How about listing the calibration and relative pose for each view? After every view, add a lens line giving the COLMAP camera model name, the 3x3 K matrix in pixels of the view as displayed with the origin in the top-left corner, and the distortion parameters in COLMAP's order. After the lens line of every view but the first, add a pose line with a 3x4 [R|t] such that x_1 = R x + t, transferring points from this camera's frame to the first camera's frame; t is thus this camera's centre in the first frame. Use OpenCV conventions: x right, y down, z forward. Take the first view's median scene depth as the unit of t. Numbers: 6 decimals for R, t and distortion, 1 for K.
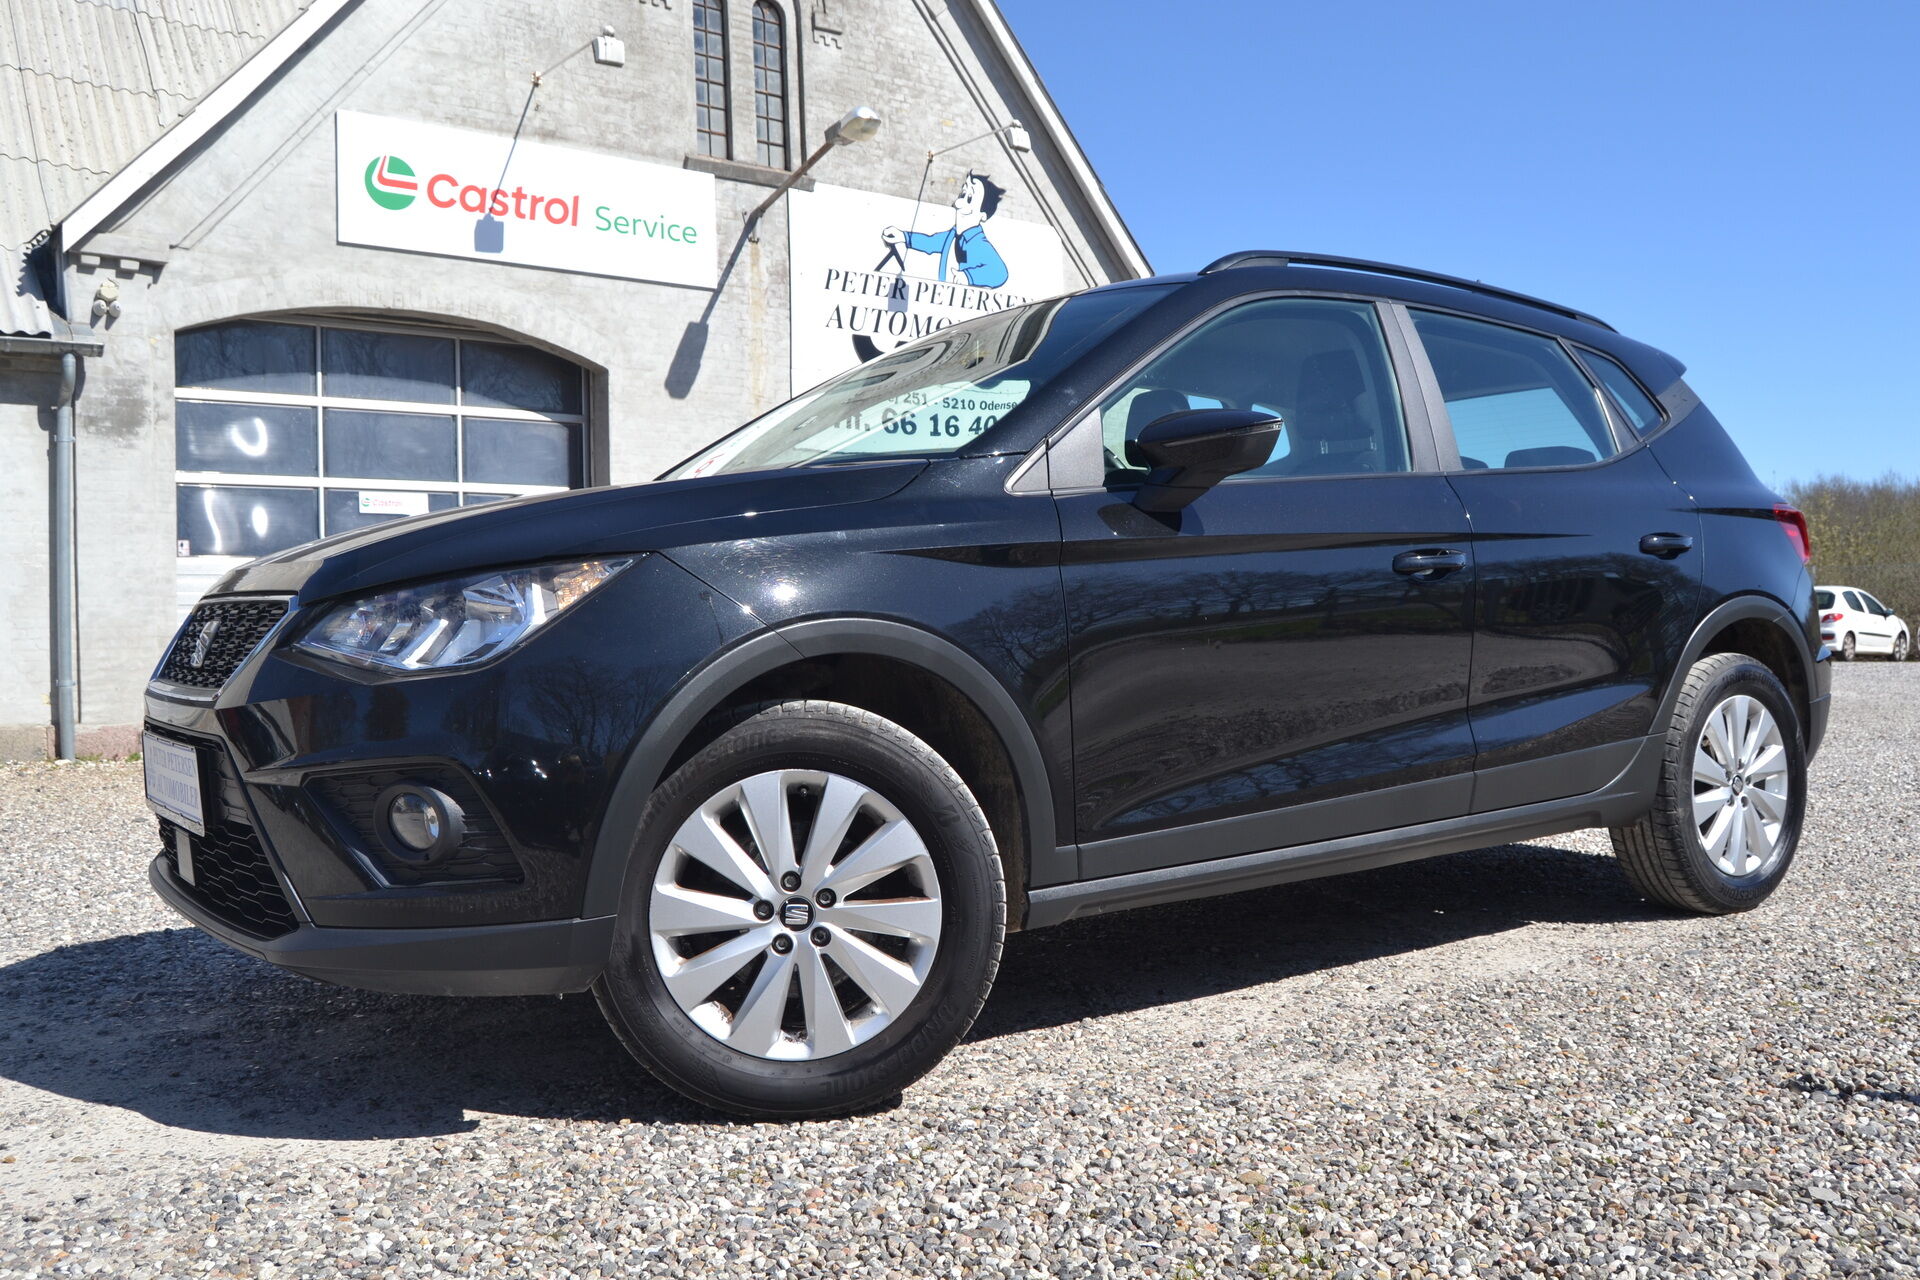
lens RADIAL K [[1632.1, 0, 960.0], [0, 1632.1, 640.0], [0, 0, 1]] dist [-0.004099, 0.009572]
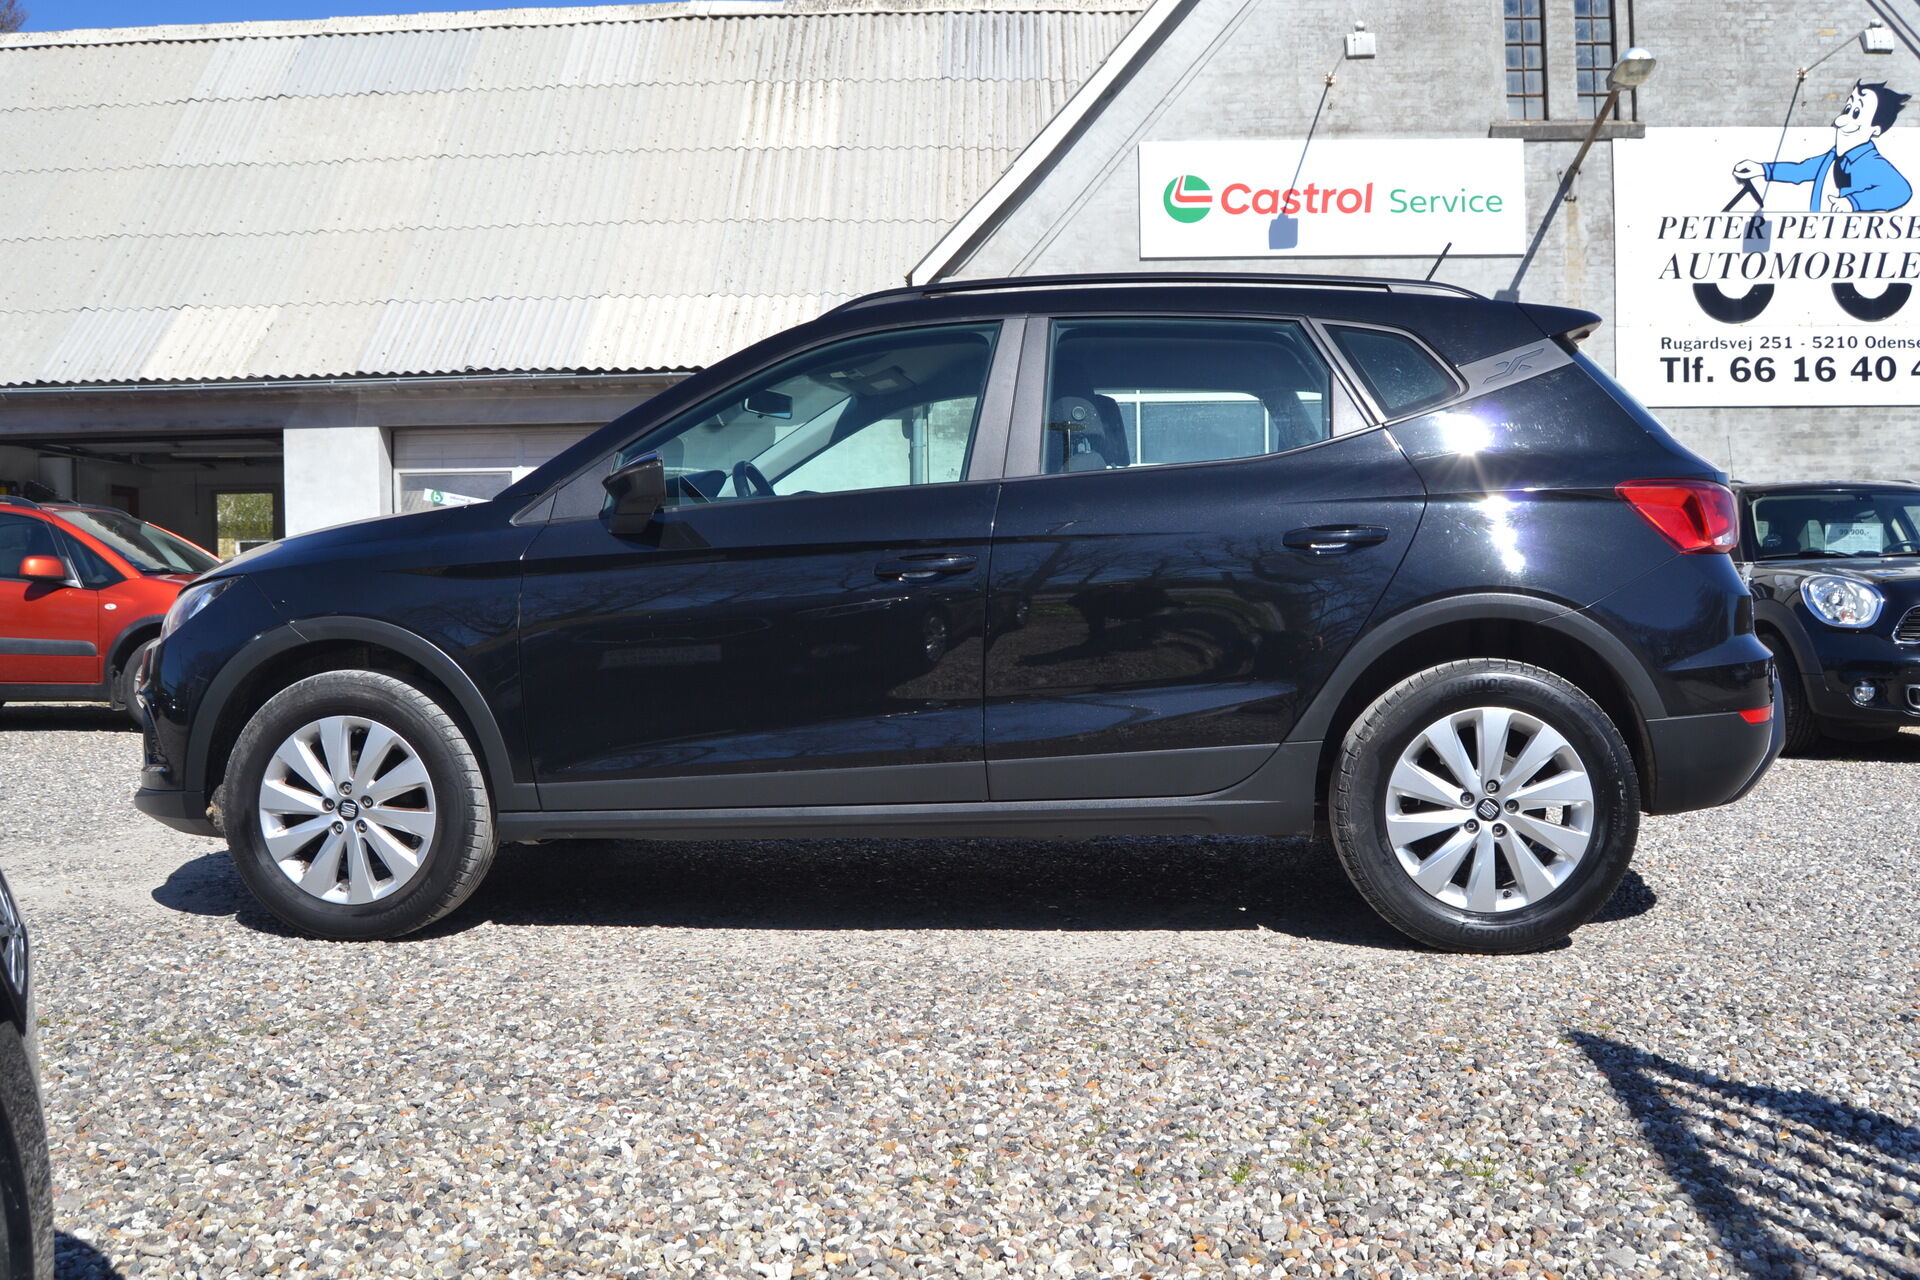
lens RADIAL K [[1590.7, 0, 960.0], [0, 1590.7, 640.0], [0, 0, 1]] dist [-0.010564, 0.013720]
pose [[0.803561, 0.025987, -0.594655, 0.162756], [-0.011207, 0.999530, 0.028536, -0.005266], [0.595117, -0.016266, 0.803475, 0.018922]]
